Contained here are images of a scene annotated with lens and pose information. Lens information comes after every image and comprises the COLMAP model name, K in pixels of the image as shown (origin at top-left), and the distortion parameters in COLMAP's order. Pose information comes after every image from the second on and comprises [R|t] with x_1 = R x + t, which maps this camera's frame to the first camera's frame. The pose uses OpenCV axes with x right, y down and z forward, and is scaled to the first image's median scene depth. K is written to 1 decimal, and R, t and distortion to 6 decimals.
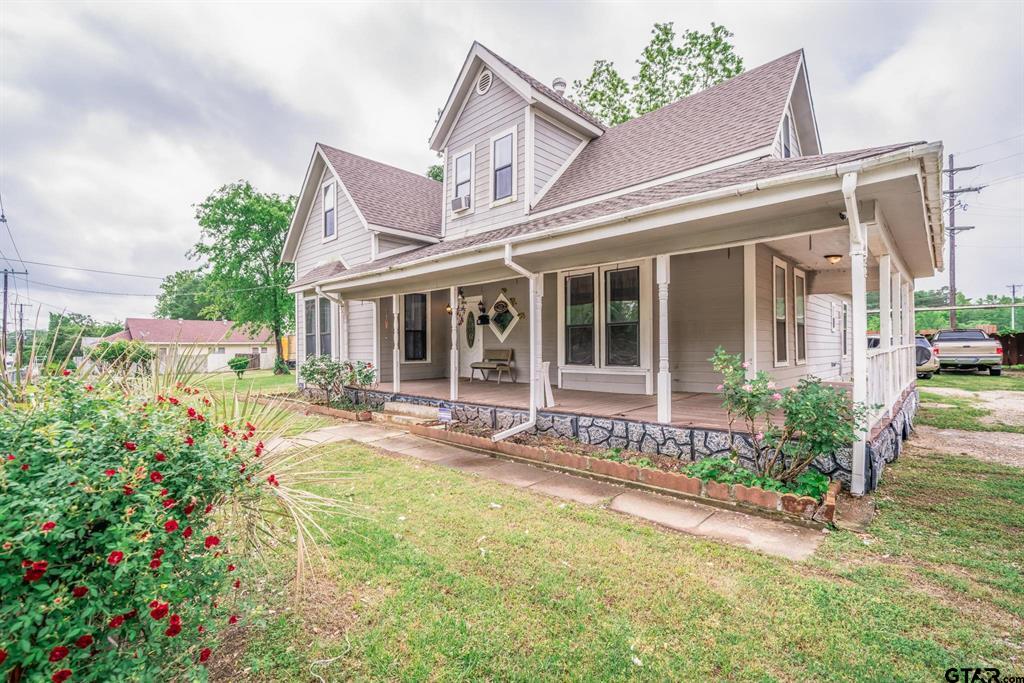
lens RADIAL K [[465.6, 0, 517.3], [0, 465.6, 346.5], [0, 0, 1]] dist [0.001418, -0.000430]
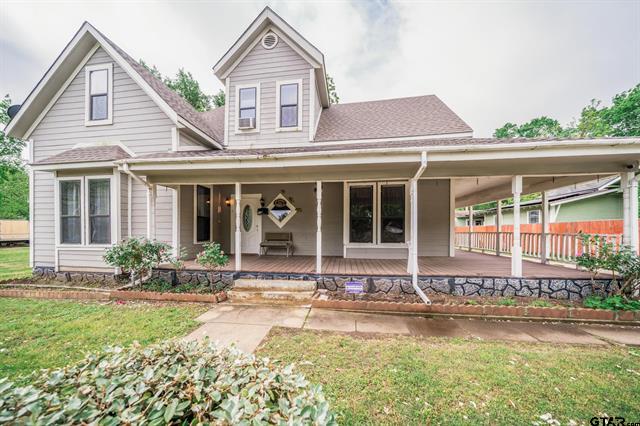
lens RADIAL K [[231.8, 0, 331.8], [0, 231.8, 232.6], [0, 0, 1]] dist [-0.003829, 0.000301]
pose [[0.808144, 0.007293, 0.588940, -0.371589], [-0.007458, 0.999970, -0.002150, 0.006749], [-0.588938, -0.002654, 0.808174, 0.380902]]
